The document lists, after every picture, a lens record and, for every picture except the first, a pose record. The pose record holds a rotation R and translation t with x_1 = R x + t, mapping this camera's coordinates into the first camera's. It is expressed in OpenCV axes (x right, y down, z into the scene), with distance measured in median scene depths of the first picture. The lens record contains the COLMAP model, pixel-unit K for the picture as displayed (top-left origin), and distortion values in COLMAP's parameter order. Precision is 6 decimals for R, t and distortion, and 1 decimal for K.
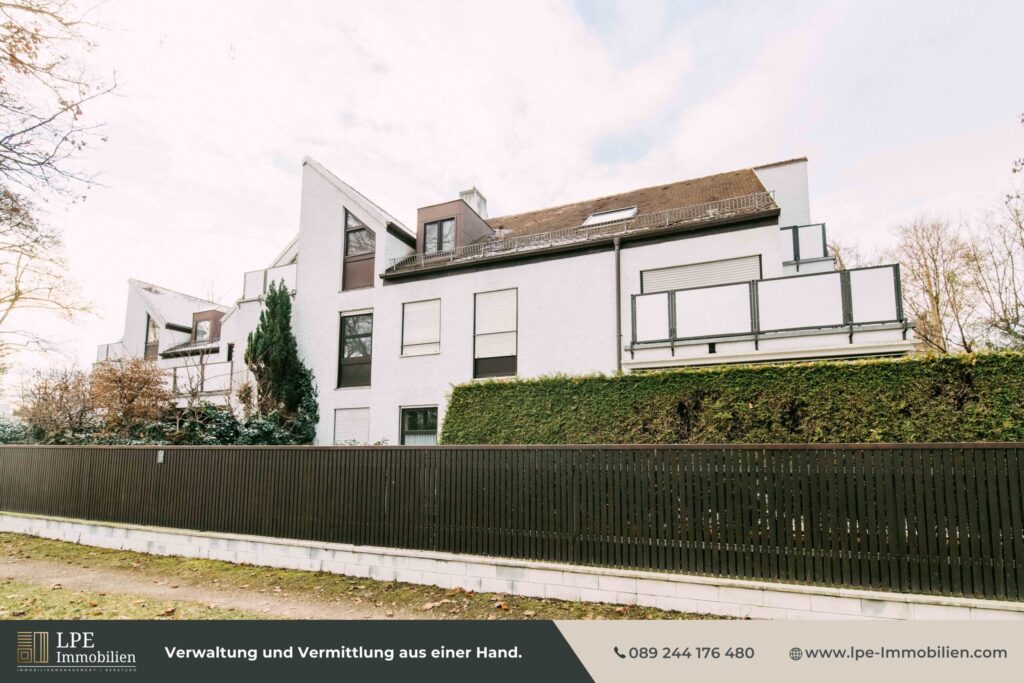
lens RADIAL K [[476.2, 0, 522.6], [0, 476.2, 400.4], [0, 0, 1]] dist [-0.005648, -0.000534]
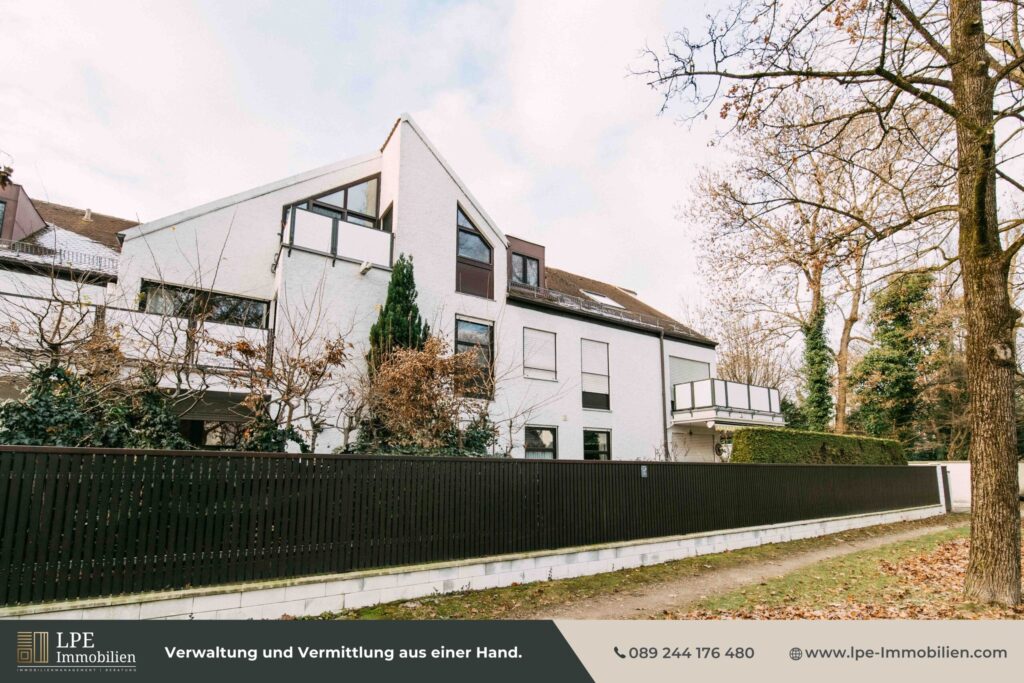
lens RADIAL K [[476.2, 0, 522.6], [0, 476.2, 400.4], [0, 0, 1]] dist [-0.005648, -0.000534]
pose [[0.569354, 0.115243, 0.813975, -1.186871], [-0.091609, 0.992853, -0.076491, 0.044222], [-0.816972, -0.031017, 0.575842, 0.410640]]
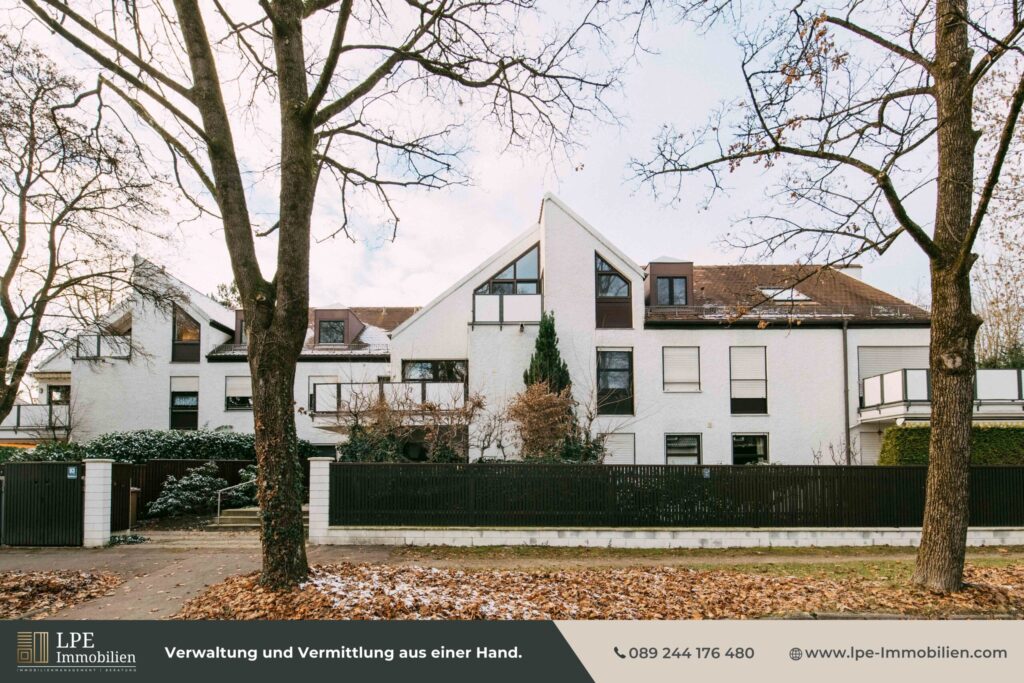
lens RADIAL K [[479.2, 0, 492.6], [0, 479.2, 456.2], [0, 0, 1]] dist [-0.010046, -0.000984]
pose [[0.932439, 0.009522, 0.361202, -1.169362], [-0.037937, 0.996707, 0.071660, 0.000963], [-0.359330, -0.080521, 0.929730, 0.010483]]
